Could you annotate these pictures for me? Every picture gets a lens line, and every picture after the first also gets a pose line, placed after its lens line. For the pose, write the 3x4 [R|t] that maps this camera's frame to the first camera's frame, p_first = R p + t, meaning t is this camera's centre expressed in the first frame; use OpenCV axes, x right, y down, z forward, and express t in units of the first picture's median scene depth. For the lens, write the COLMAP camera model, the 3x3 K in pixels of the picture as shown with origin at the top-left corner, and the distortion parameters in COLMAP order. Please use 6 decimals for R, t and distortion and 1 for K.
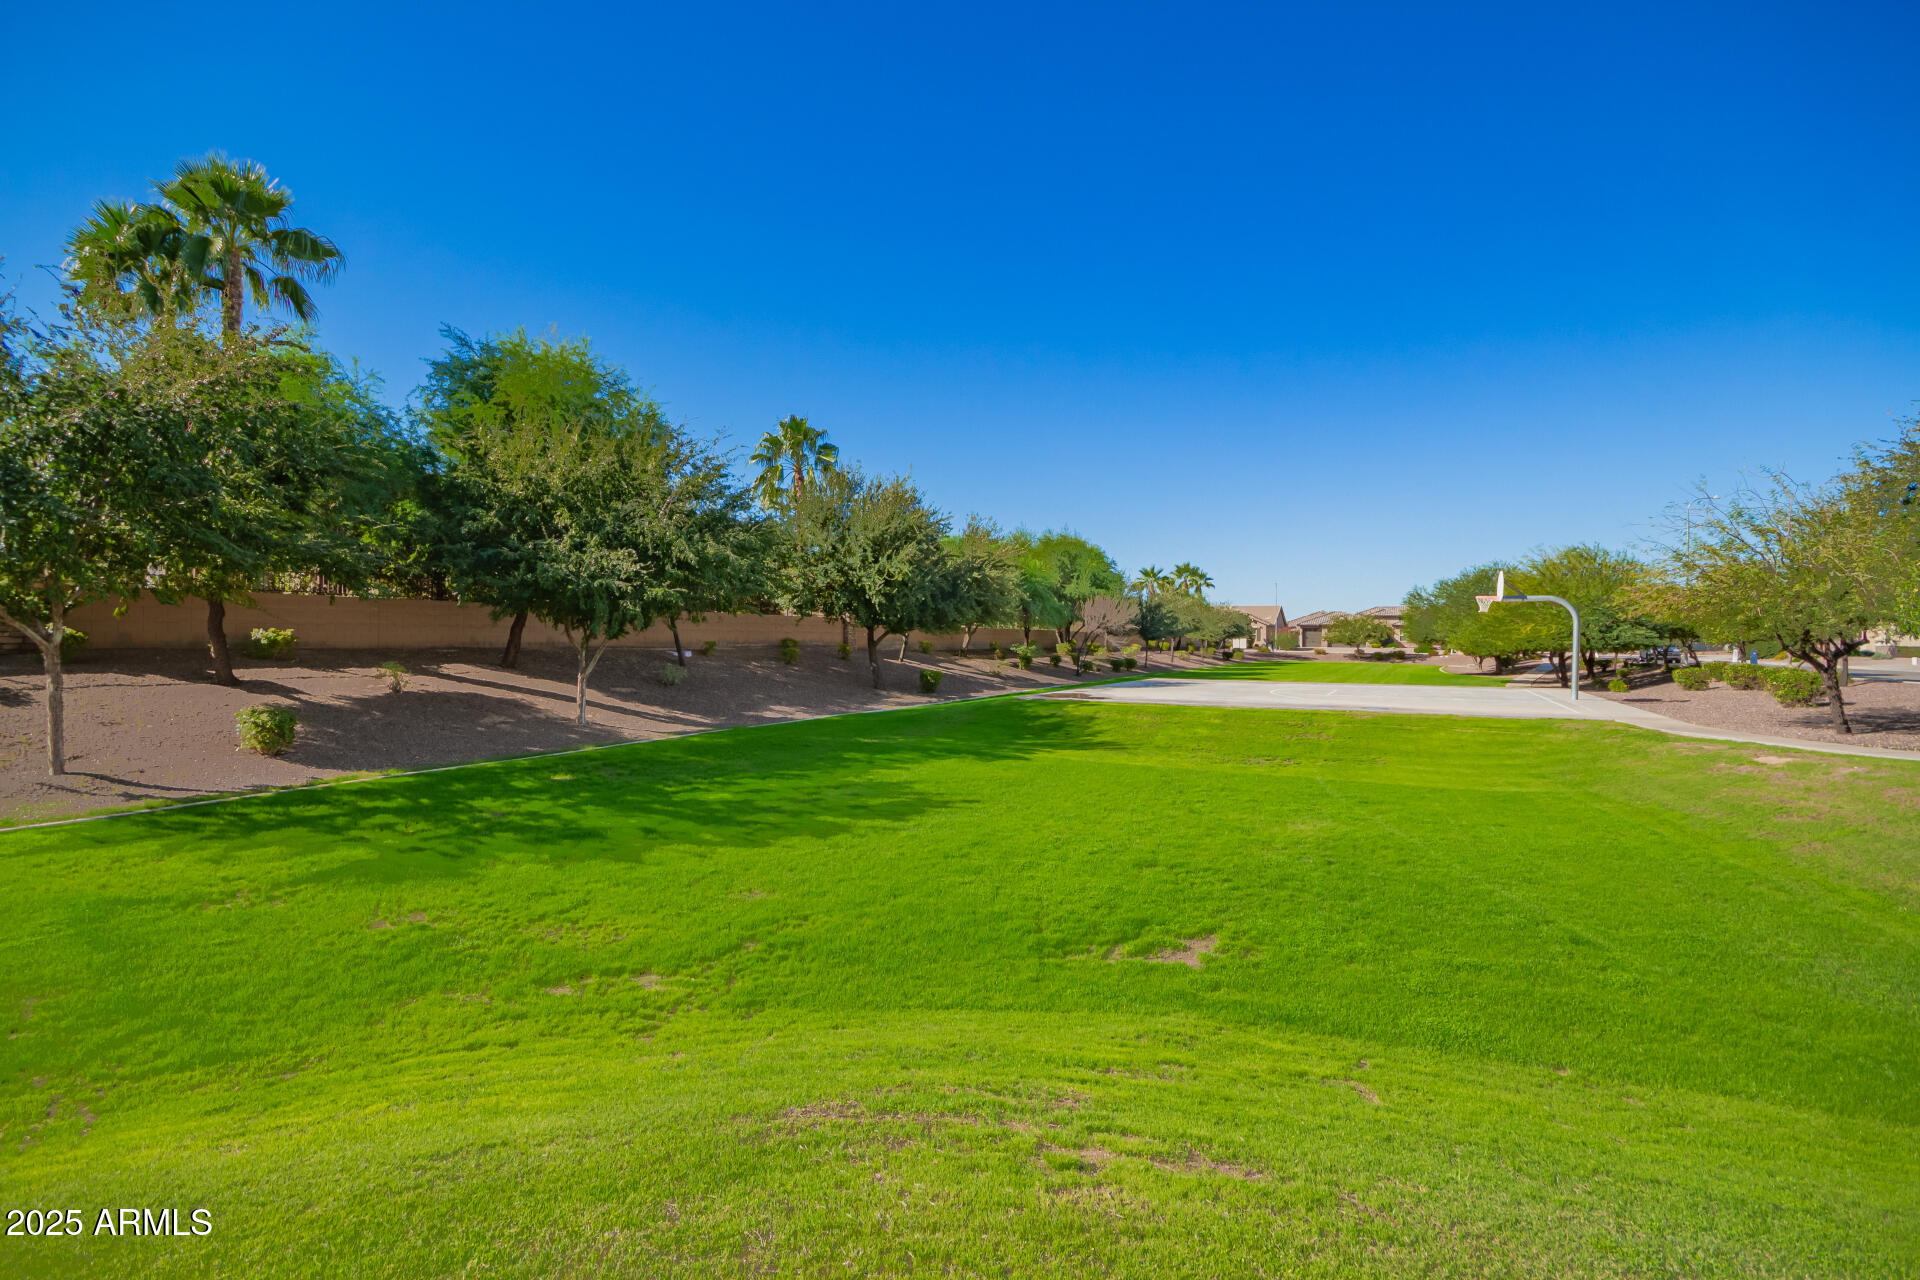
lens RADIAL K [[882.9, 0, 960.0], [0, 882.9, 640.0], [0, 0, 1]] dist [0.021325, -0.016705]
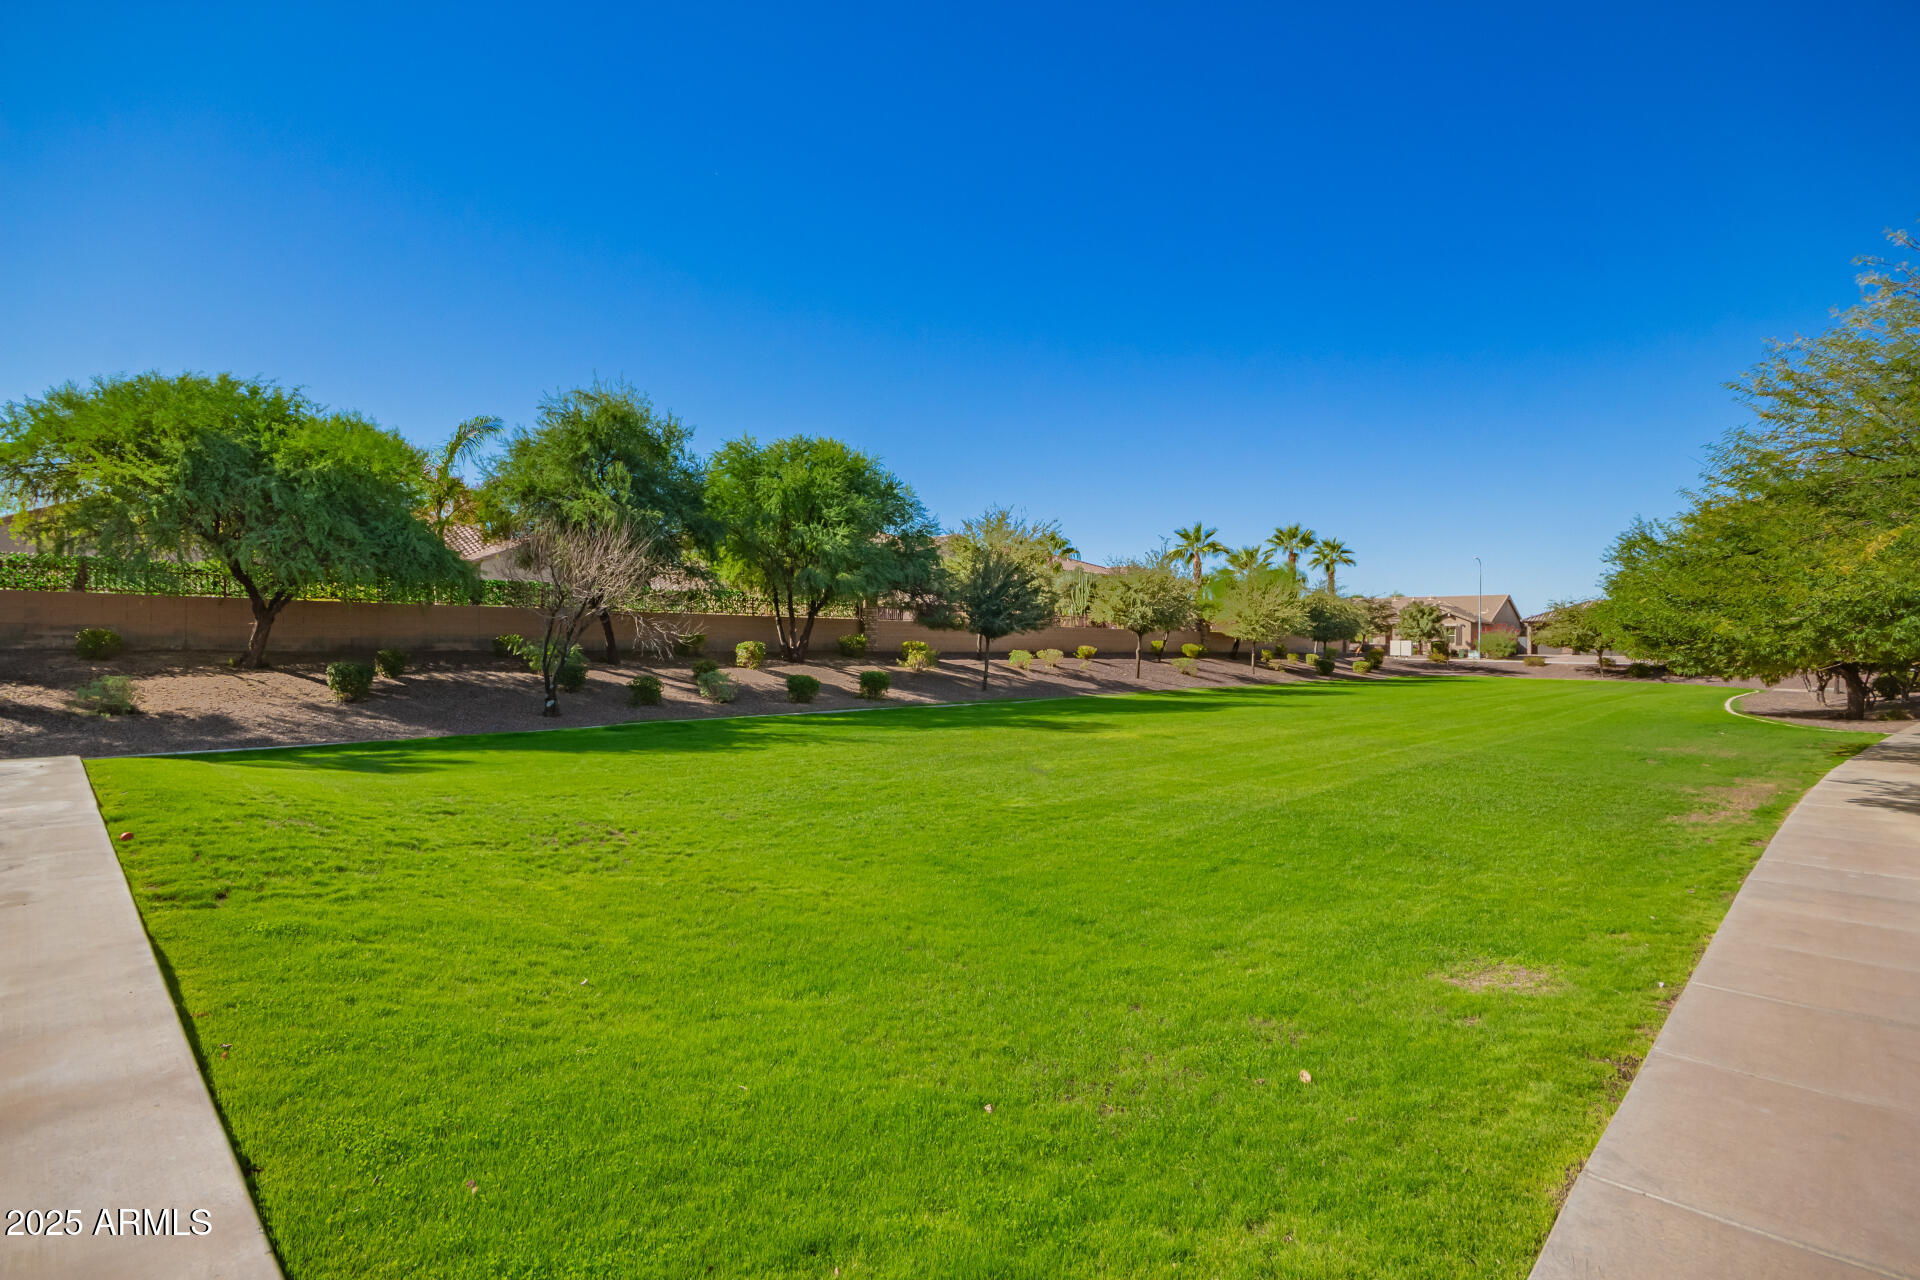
lens RADIAL K [[882.9, 0, 960.0], [0, 882.9, 640.0], [0, 0, 1]] dist [0.021325, -0.016705]
pose [[0.960479, -0.004932, -0.278307, 0.219334], [0.002036, 0.999941, -0.010693, 0.004268], [0.278344, 0.009703, 0.960433, 0.331415]]
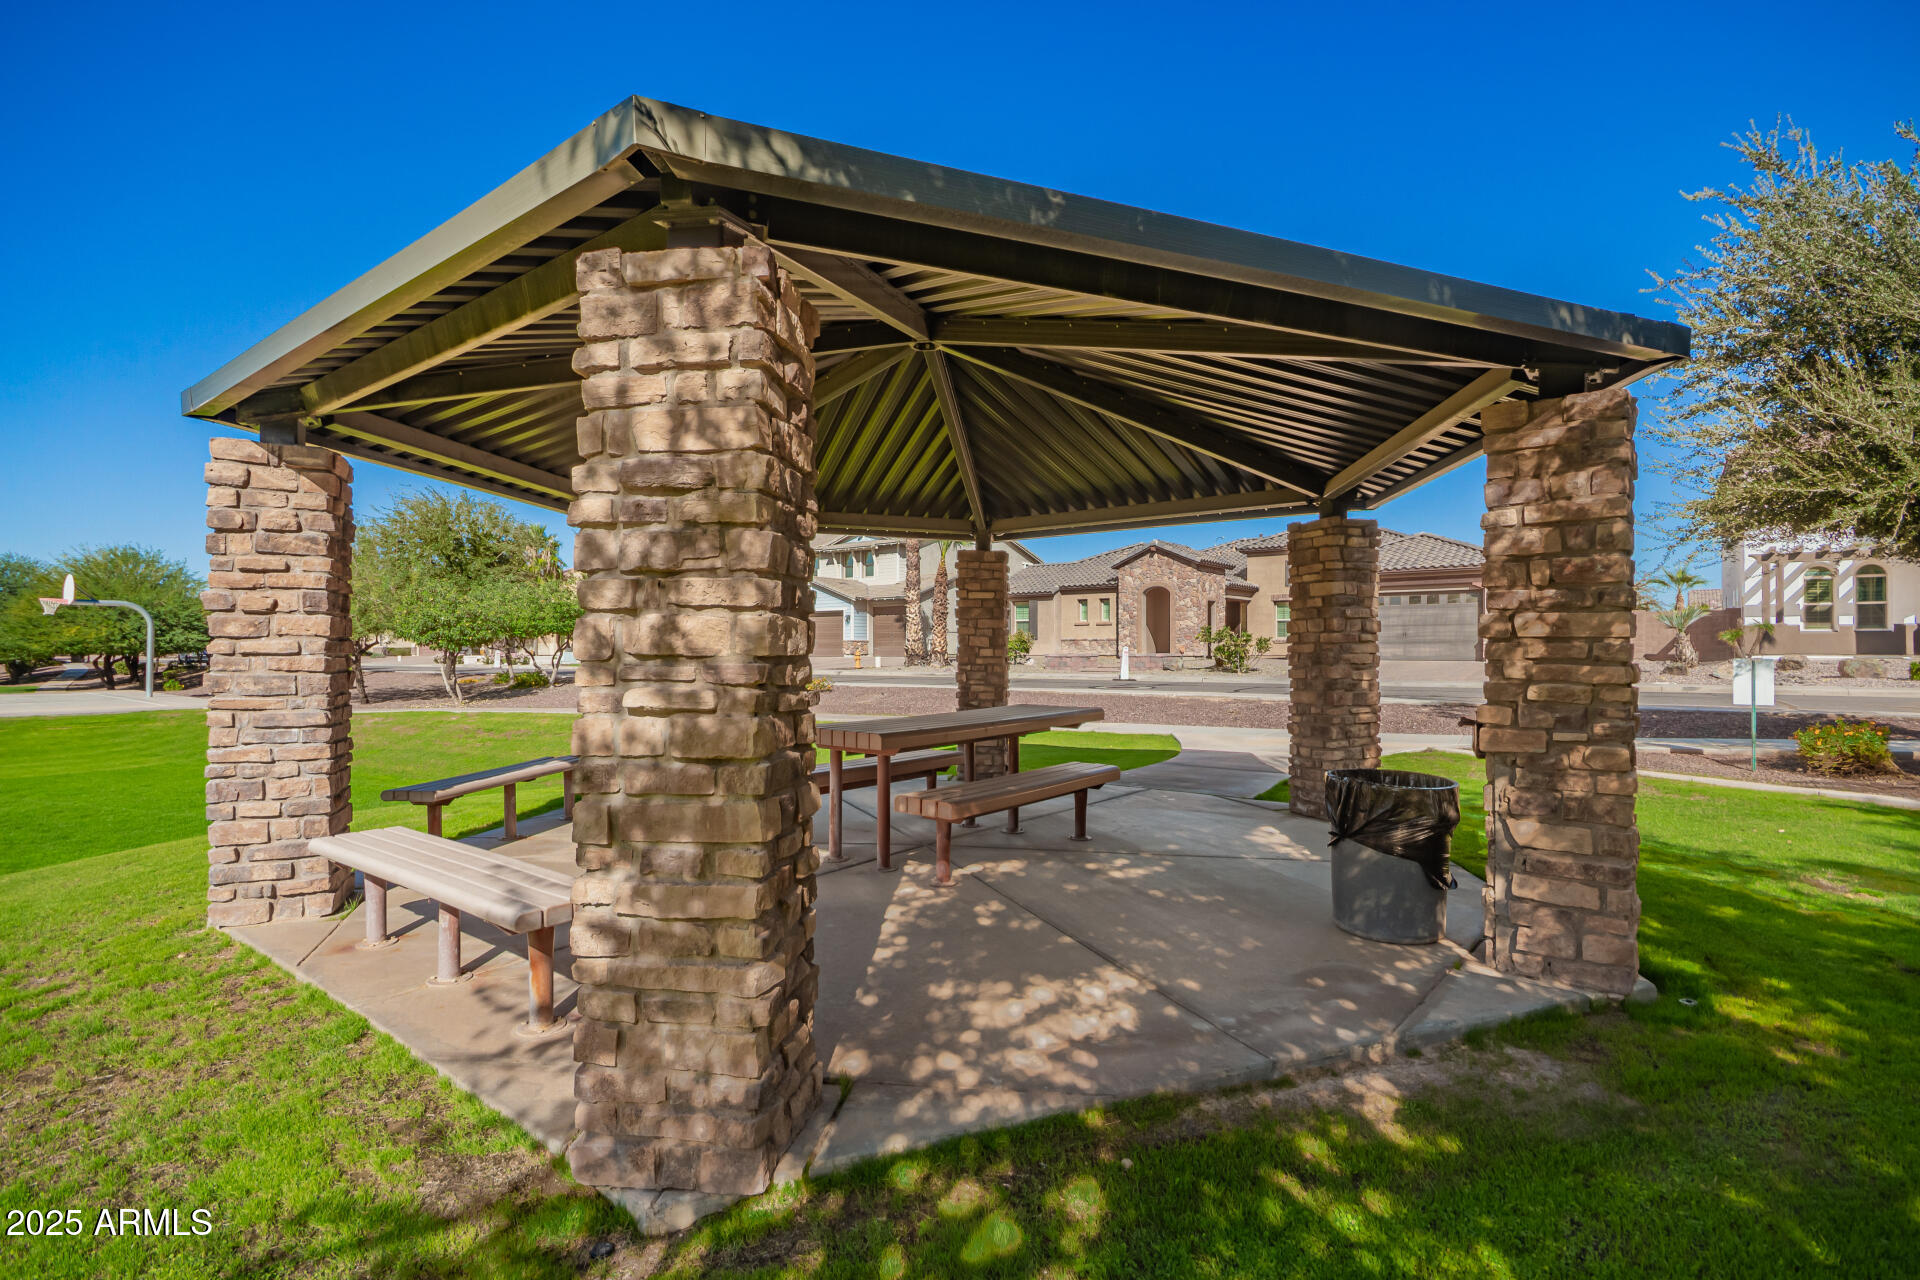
lens RADIAL K [[882.9, 0, 960.0], [0, 882.9, 640.0], [0, 0, 1]] dist [0.021325, -0.016705]
pose [[0.180551, 0.005266, 0.983552, -0.127880], [-0.000366, 0.999986, -0.005287, 0.001186], [-0.983566, 0.000595, 0.180550, -0.112400]]
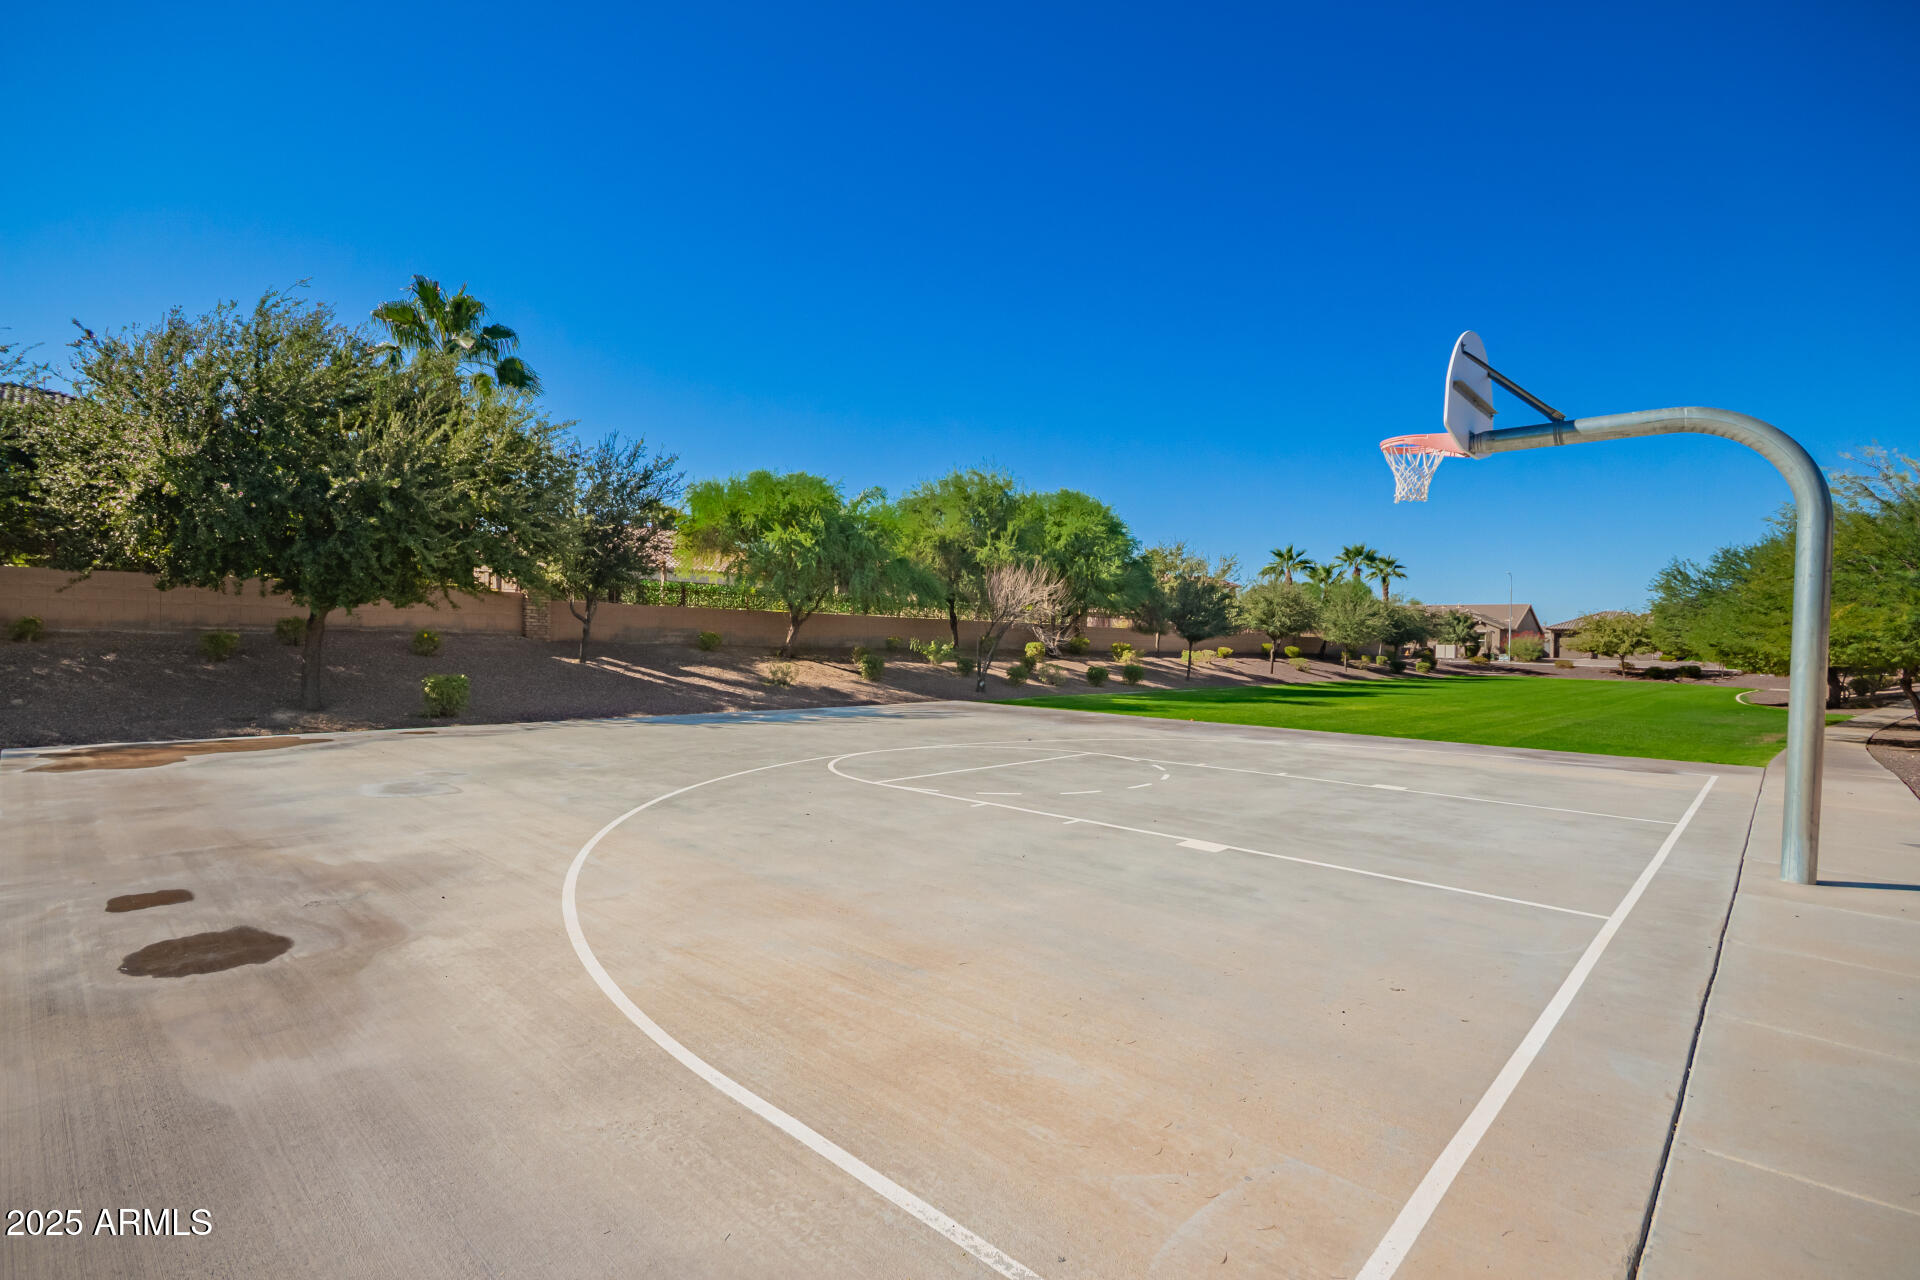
lens RADIAL K [[882.9, 0, 960.0], [0, 882.9, 640.0], [0, 0, 1]] dist [0.021325, -0.016705]
pose [[0.962936, 0.007456, -0.269627, 0.143628], [-0.009720, 0.999928, -0.007064, 0.003462], [0.269555, 0.009423, 0.962939, 0.191842]]
